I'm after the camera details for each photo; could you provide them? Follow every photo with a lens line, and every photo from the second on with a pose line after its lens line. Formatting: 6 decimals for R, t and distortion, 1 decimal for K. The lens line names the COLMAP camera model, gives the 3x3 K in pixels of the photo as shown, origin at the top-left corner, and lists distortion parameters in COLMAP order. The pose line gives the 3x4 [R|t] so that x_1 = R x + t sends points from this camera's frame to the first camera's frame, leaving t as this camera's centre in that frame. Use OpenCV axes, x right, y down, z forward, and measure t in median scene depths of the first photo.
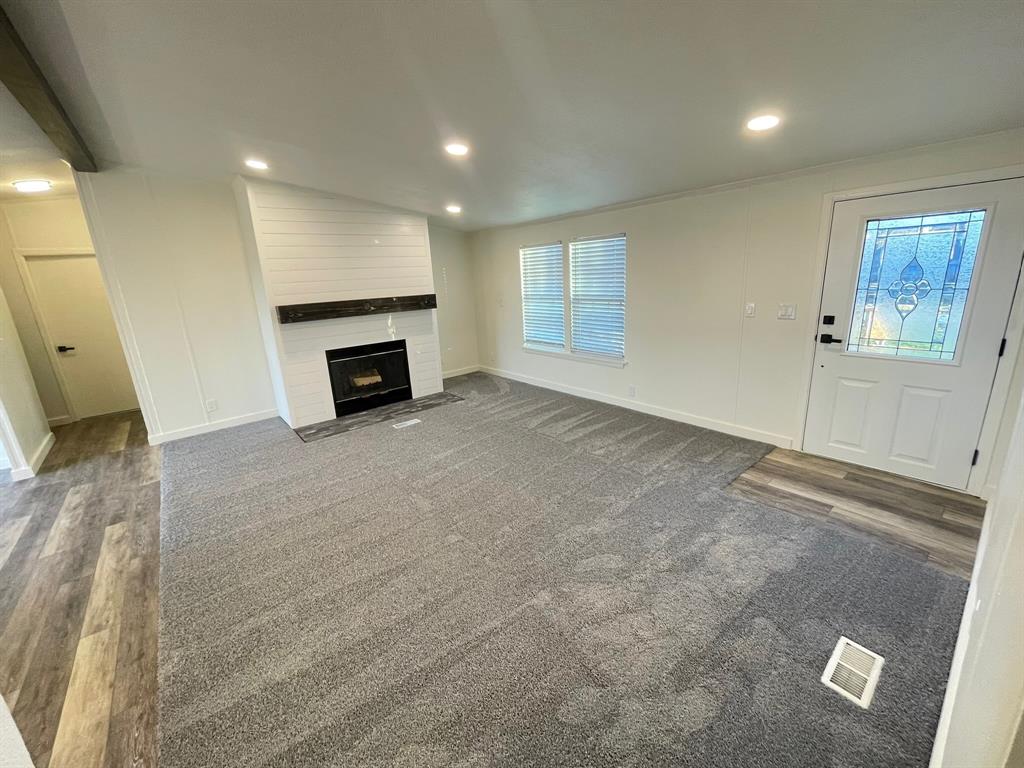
lens RADIAL K [[415.4, 0, 510.7], [0, 415.4, 379.4], [0, 0, 1]] dist [-0.003134, -0.000449]
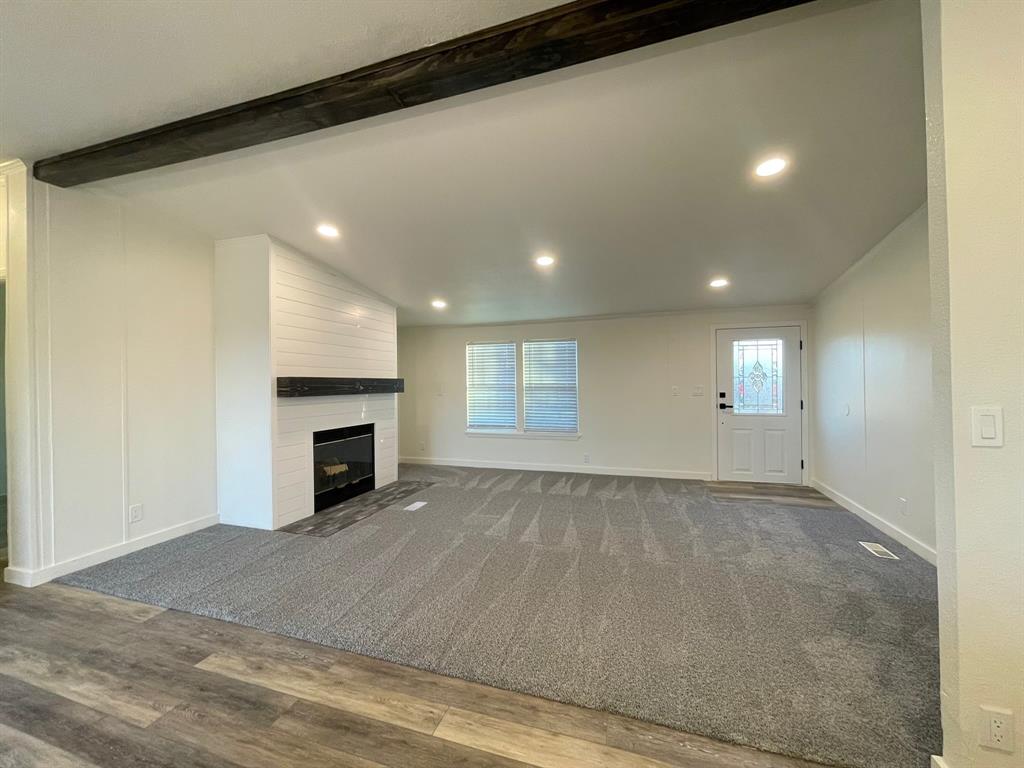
lens RADIAL K [[415.4, 0, 510.8], [0, 415.4, 379.2], [0, 0, 1]] dist [-0.003134, -0.000449]
pose [[0.841683, 0.047597, 0.537870, -0.595793], [0.101743, 0.964286, -0.244544, 0.082419], [-0.530299, 0.260553, 0.806780, 0.051171]]
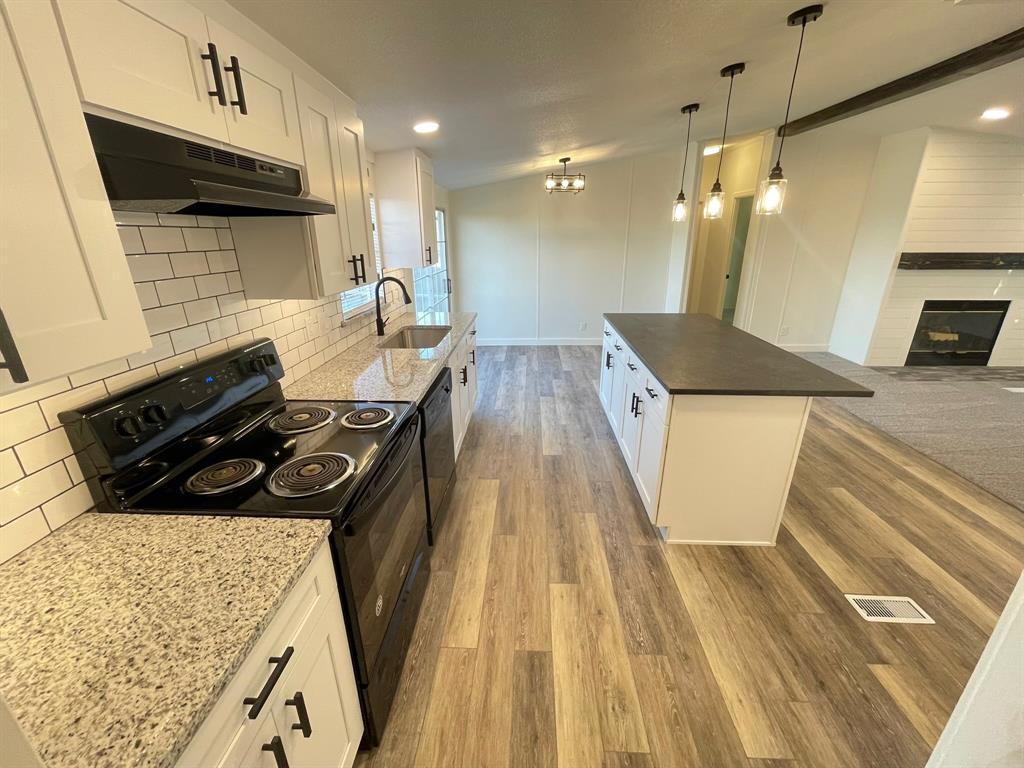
lens RADIAL K [[415.4, 0, 510.3], [0, 415.4, 381.8], [0, 0, 1]] dist [-0.003134, -0.000449]
pose [[0.740670, 0.268795, -0.615757, -0.544724], [-0.195504, 0.963051, 0.185235, 0.143513], [0.642796, -0.016815, 0.765853, -0.475757]]
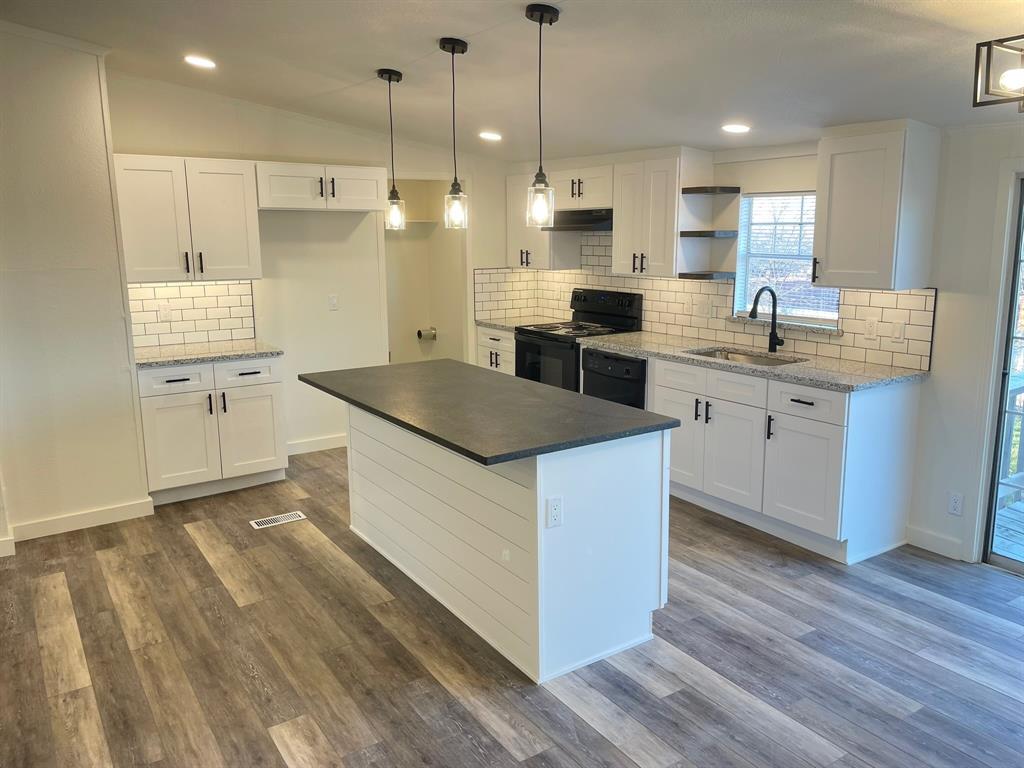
lens RADIAL K [[776.1, 0, 525.5], [0, 776.1, 371.7], [0, 0, 1]] dist [0.074009, -0.087826]
pose [[-0.994081, 0.042377, 0.100034, -0.888691], [0.079987, 0.908591, 0.409956, -0.202746], [-0.073517, 0.415531, -0.906603, 0.894196]]
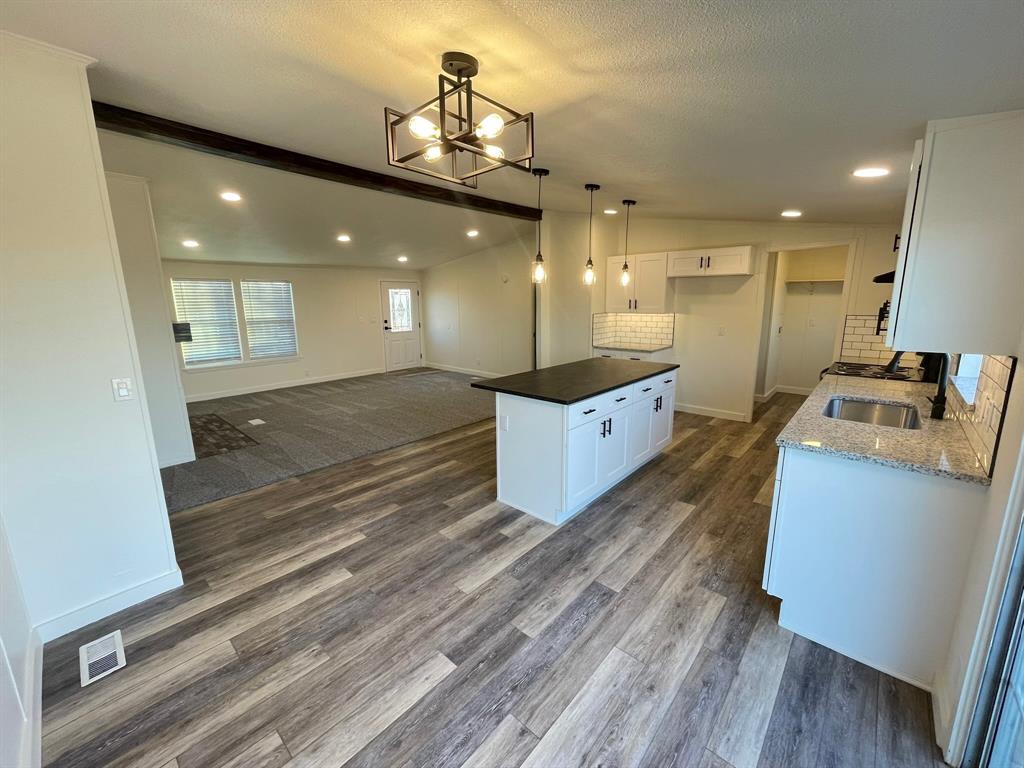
lens RADIAL K [[415.4, 0, 510.3], [0, 415.4, 378.5], [0, 0, 1]] dist [-0.003134, -0.000449]
pose [[-0.150478, -0.134559, 0.979413, -1.512761], [0.260967, 0.950148, 0.170633, -0.023584], [-0.953547, 0.281271, -0.107861, 0.410581]]
